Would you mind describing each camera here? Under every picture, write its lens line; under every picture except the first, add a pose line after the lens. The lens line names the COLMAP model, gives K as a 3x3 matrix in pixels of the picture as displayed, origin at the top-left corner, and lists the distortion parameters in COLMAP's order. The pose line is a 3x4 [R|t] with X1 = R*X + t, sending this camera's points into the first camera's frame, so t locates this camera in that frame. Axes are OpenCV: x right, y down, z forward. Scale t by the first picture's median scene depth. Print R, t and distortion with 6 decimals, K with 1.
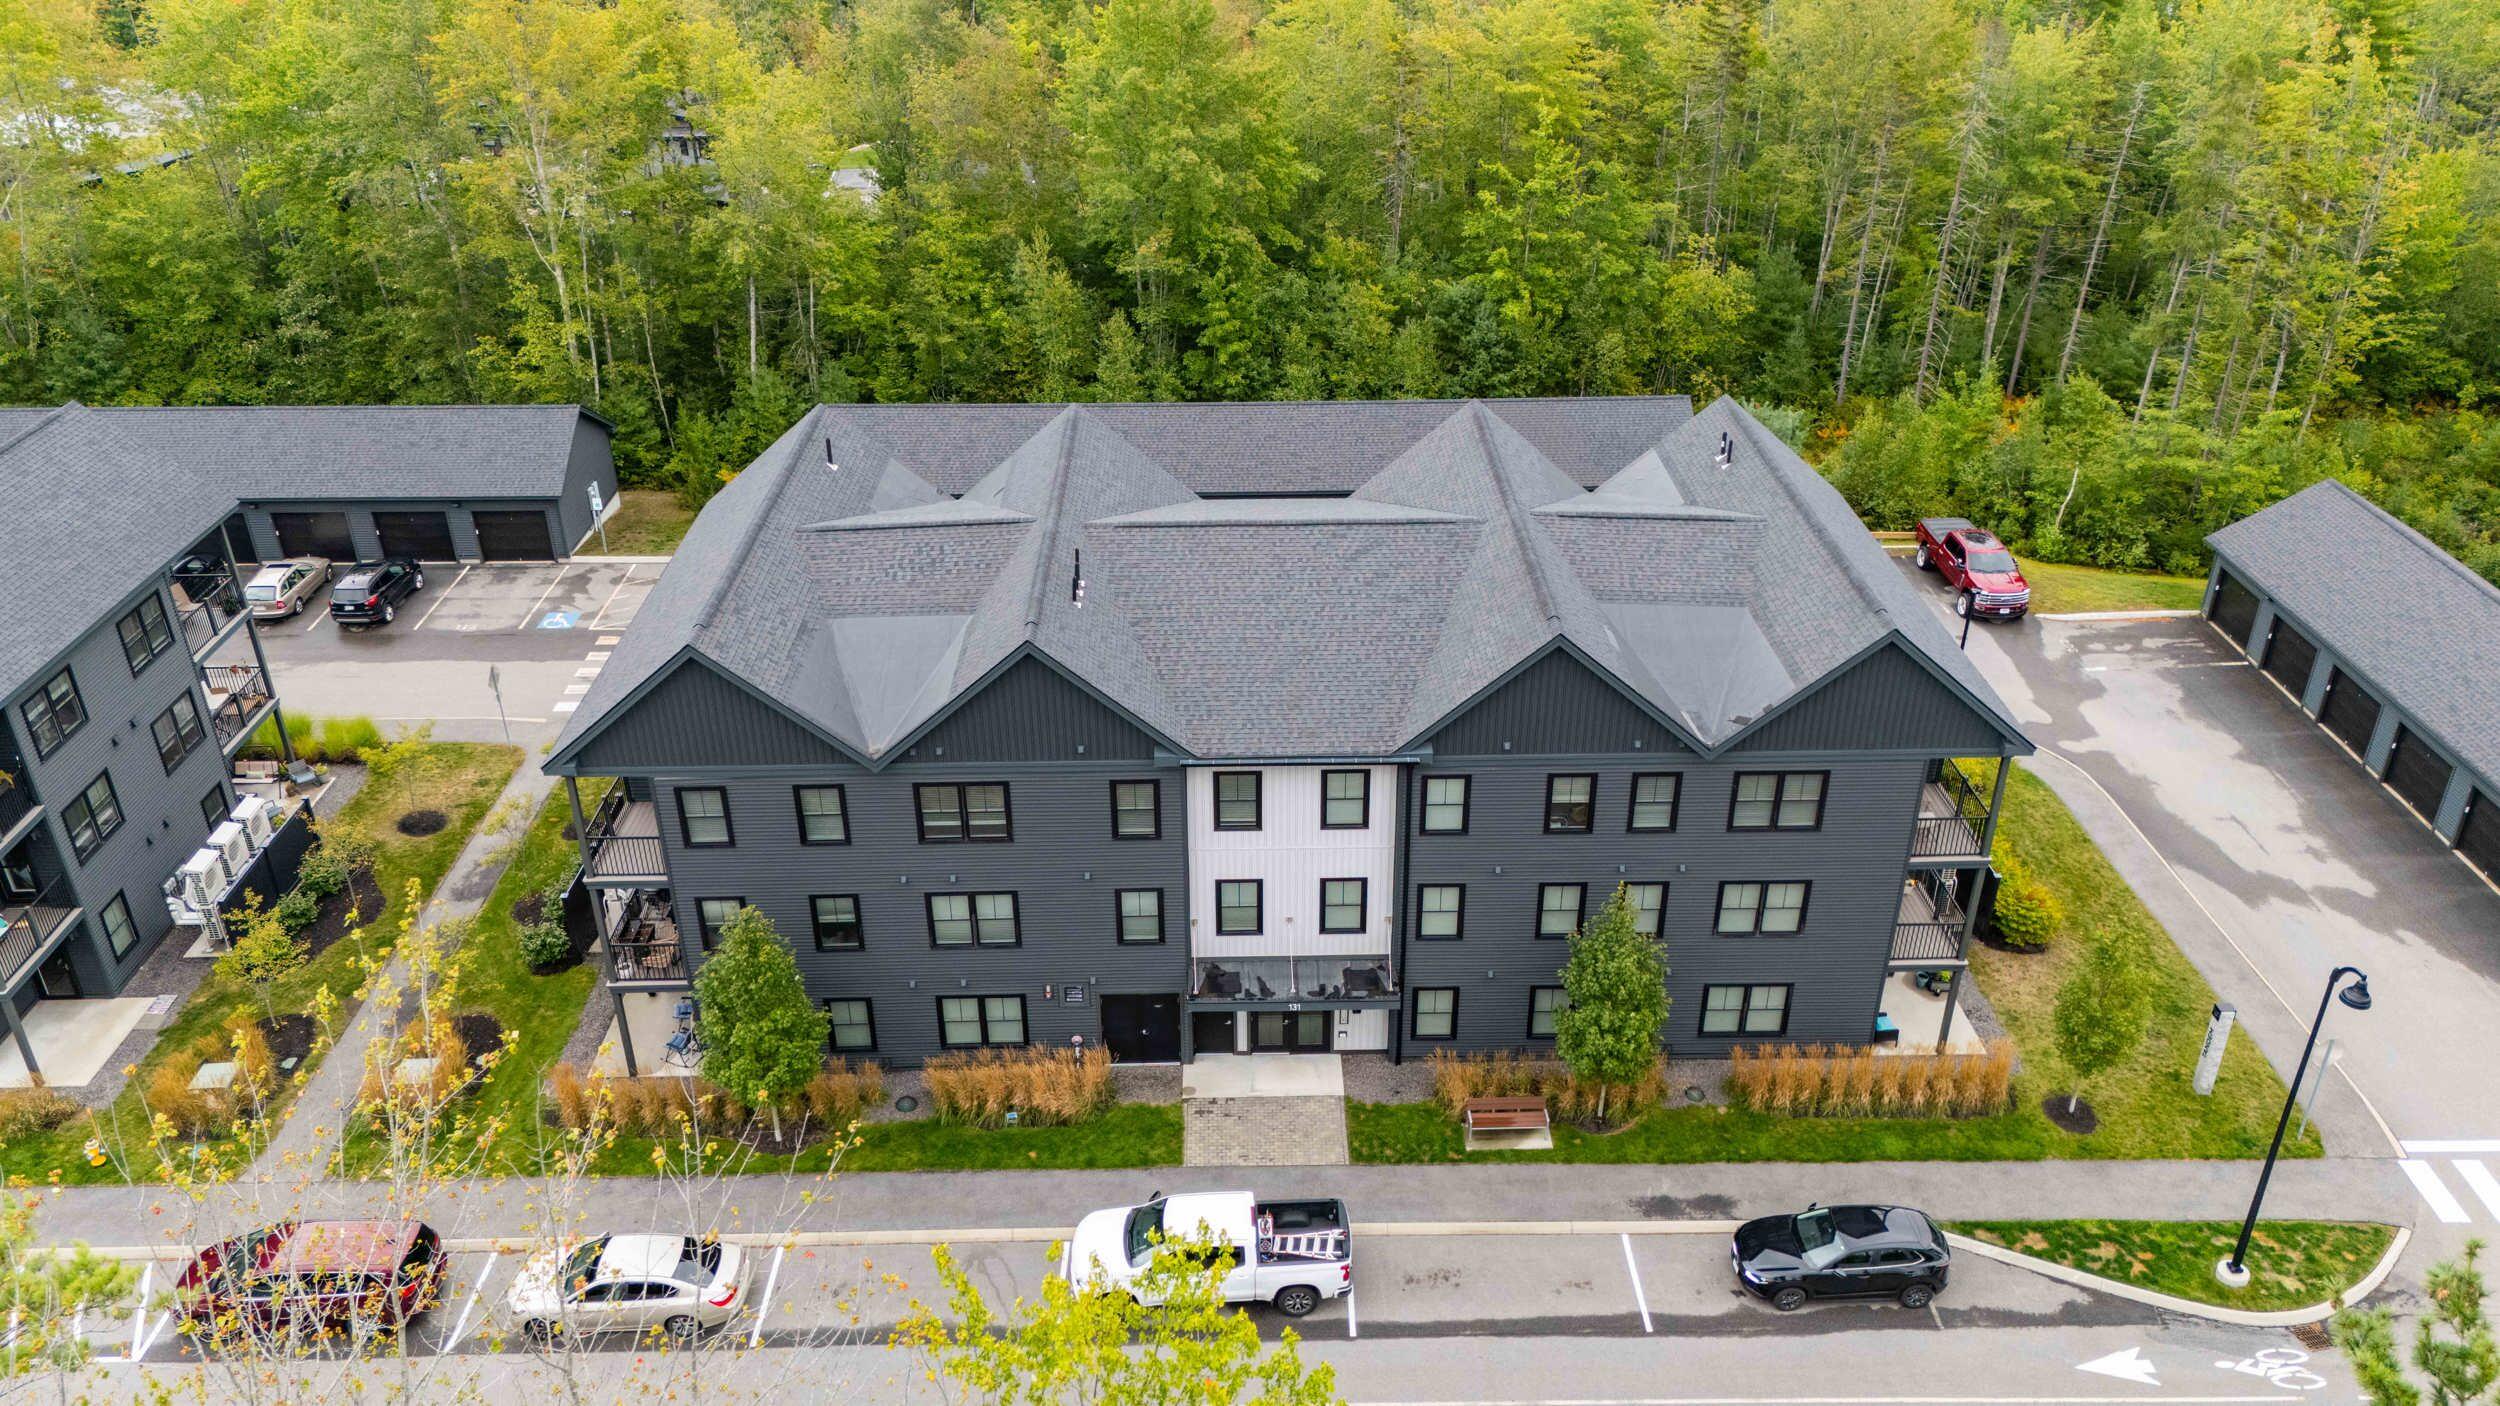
lens RADIAL K [[1839.9, 0, 1246.4], [0, 1839.9, 700.6], [0, 0, 1]] dist [0.014508, 0.000250]
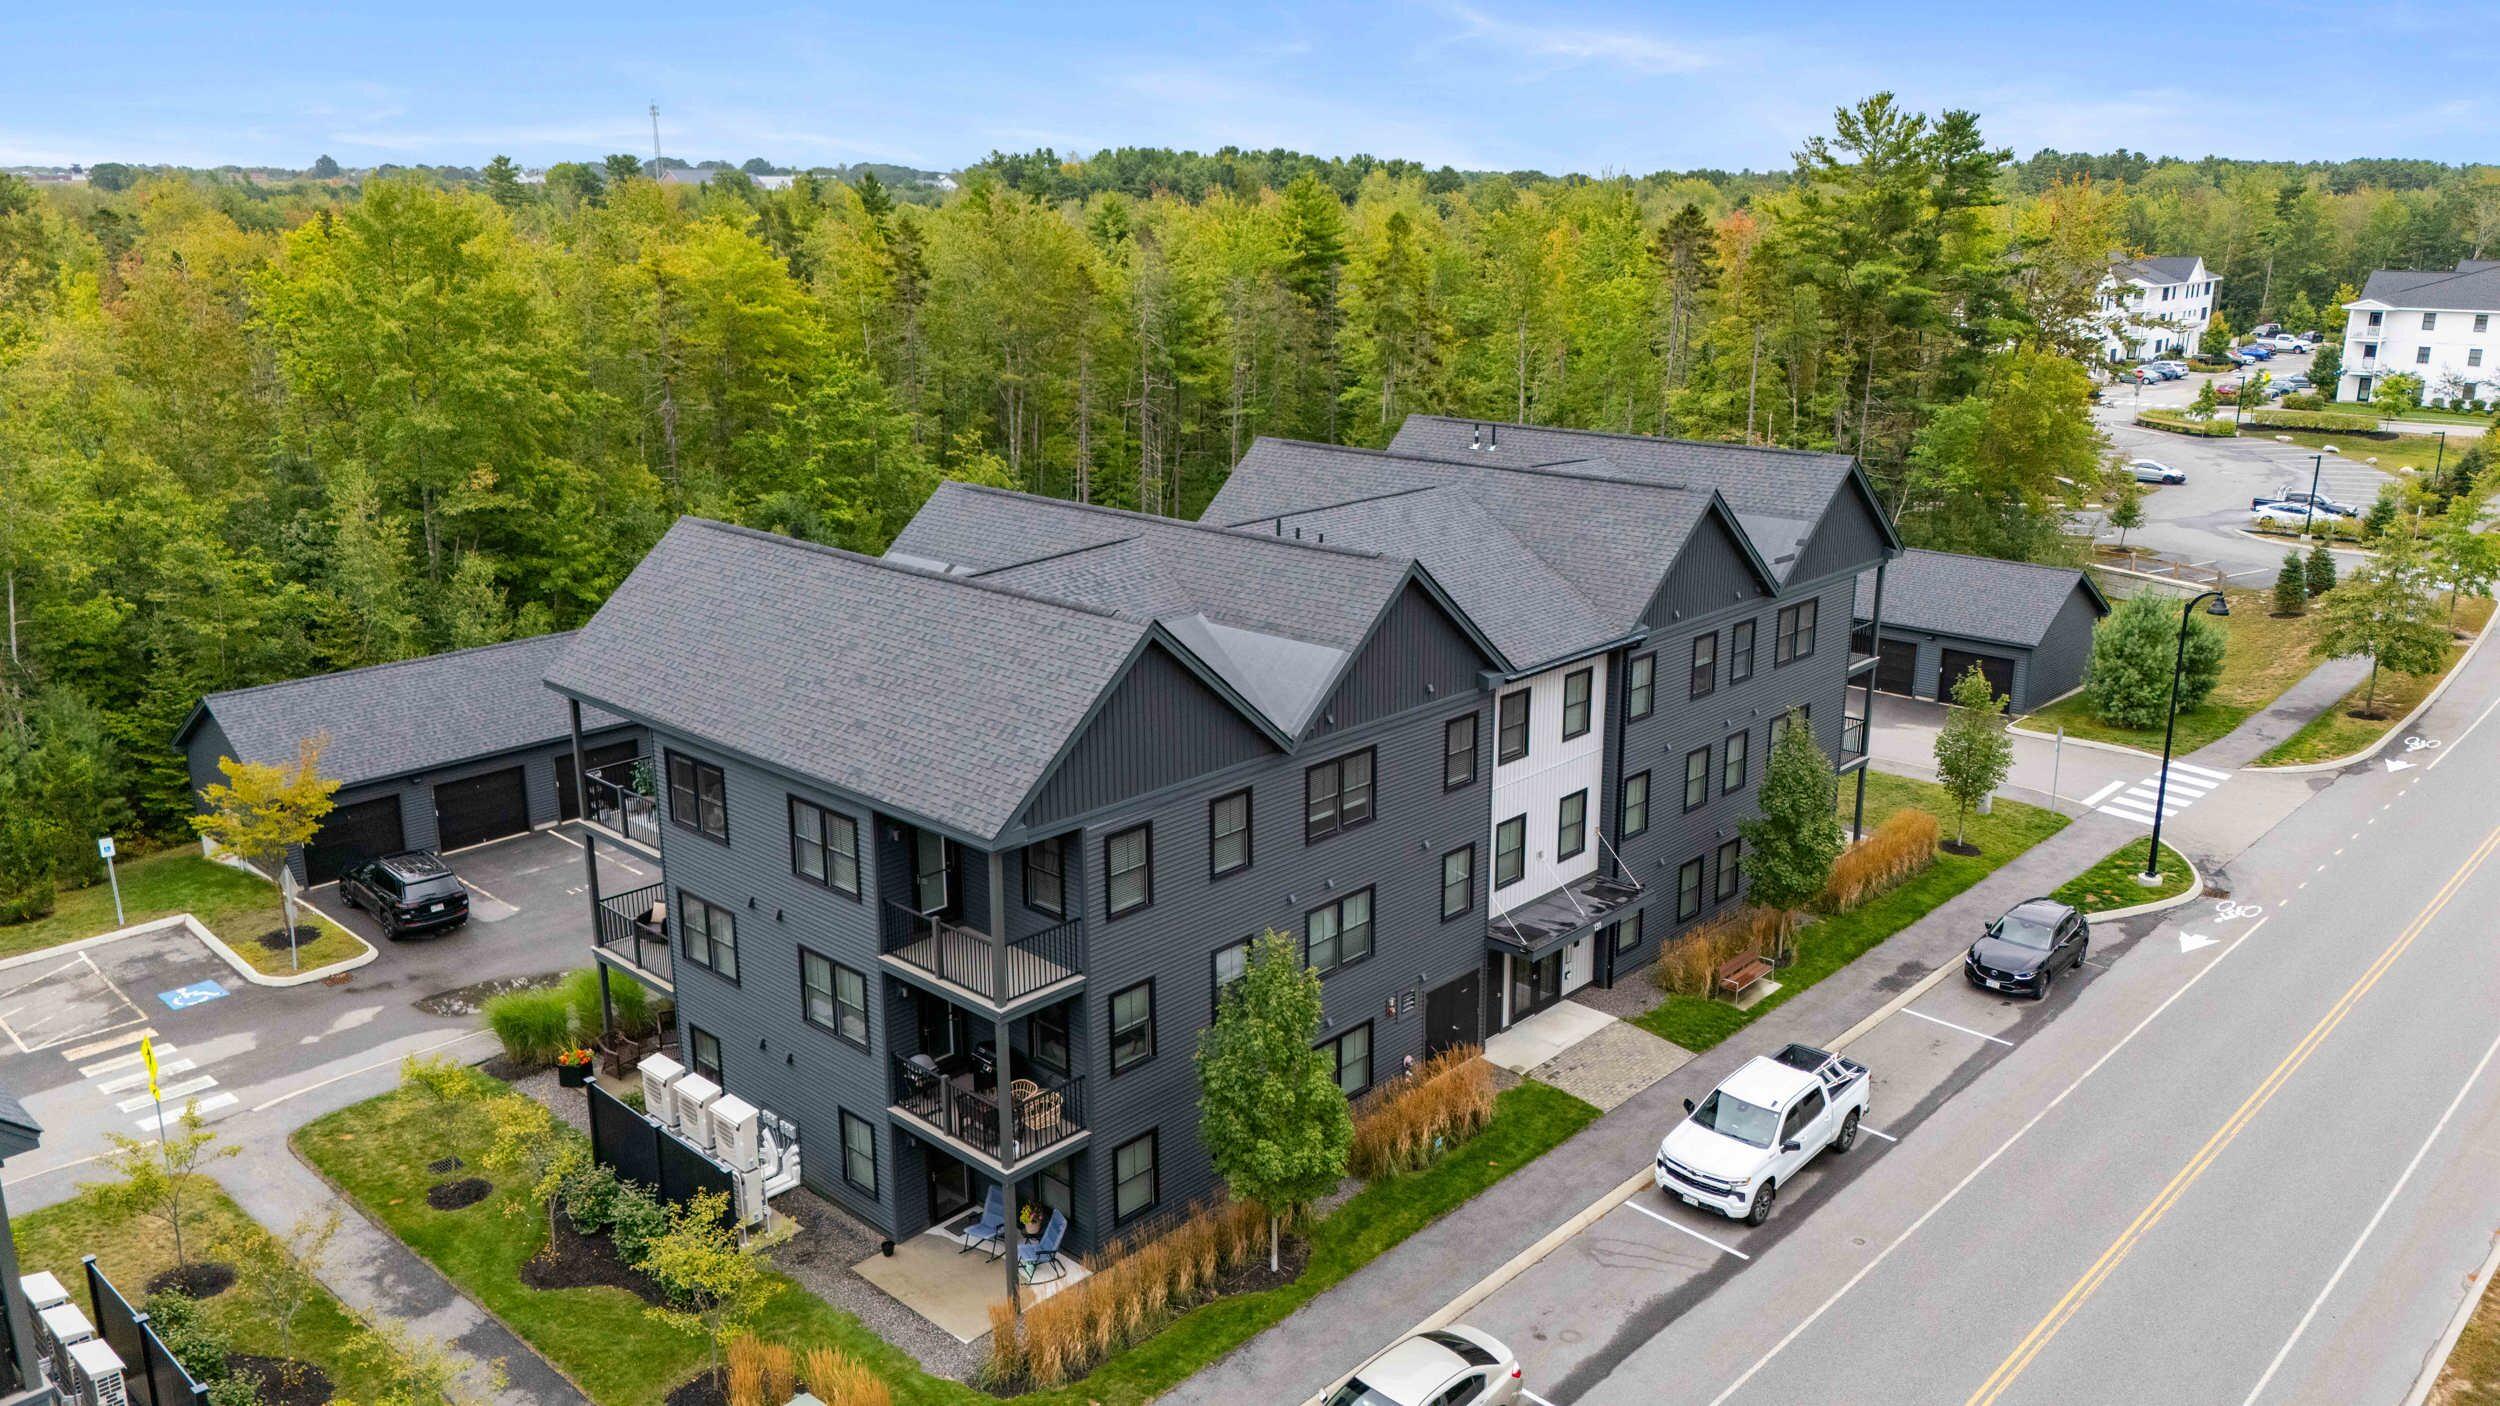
lens RADIAL K [[1839.9, 0, 1253.3], [0, 1839.9, 704.6], [0, 0, 1]] dist [0.014508, 0.000250]
pose [[0.693810, -0.185911, 0.695748, -0.760865], [0.342542, 0.935013, -0.091743, 0.084382], [-0.633477, 0.301975, 0.712403, 0.388690]]
